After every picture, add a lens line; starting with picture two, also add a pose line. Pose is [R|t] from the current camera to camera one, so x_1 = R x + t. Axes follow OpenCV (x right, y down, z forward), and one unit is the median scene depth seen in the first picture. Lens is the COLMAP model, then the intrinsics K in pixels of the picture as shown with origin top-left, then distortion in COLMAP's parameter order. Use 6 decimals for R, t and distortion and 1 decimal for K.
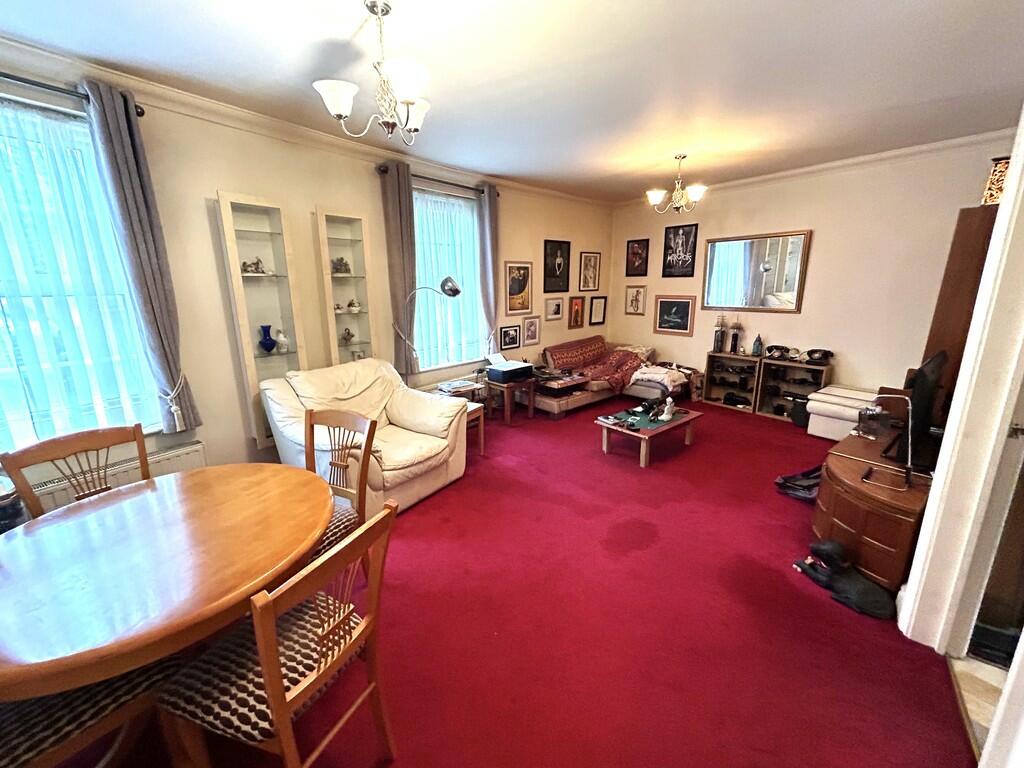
lens RADIAL K [[414.7, 0, 512.0], [0, 414.7, 384.0], [0, 0, 1]] dist [-0.000283, -0.000012]
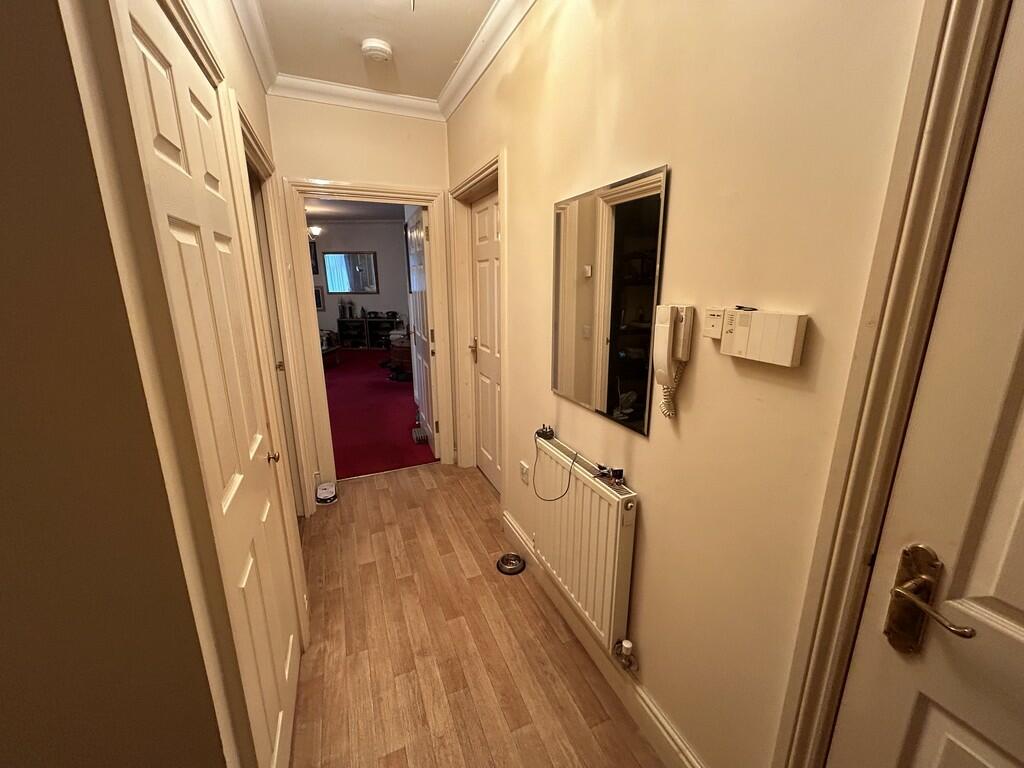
lens RADIAL K [[414.7, 0, 512.0], [0, 414.7, 384.0], [0, 0, 1]] dist [-0.000283, -0.000012]
pose [[0.651108, -0.176620, 0.738149, -0.369805], [0.172668, 0.981515, 0.082544, 0.173196], [-0.739084, 0.073710, 0.669569, -0.660079]]
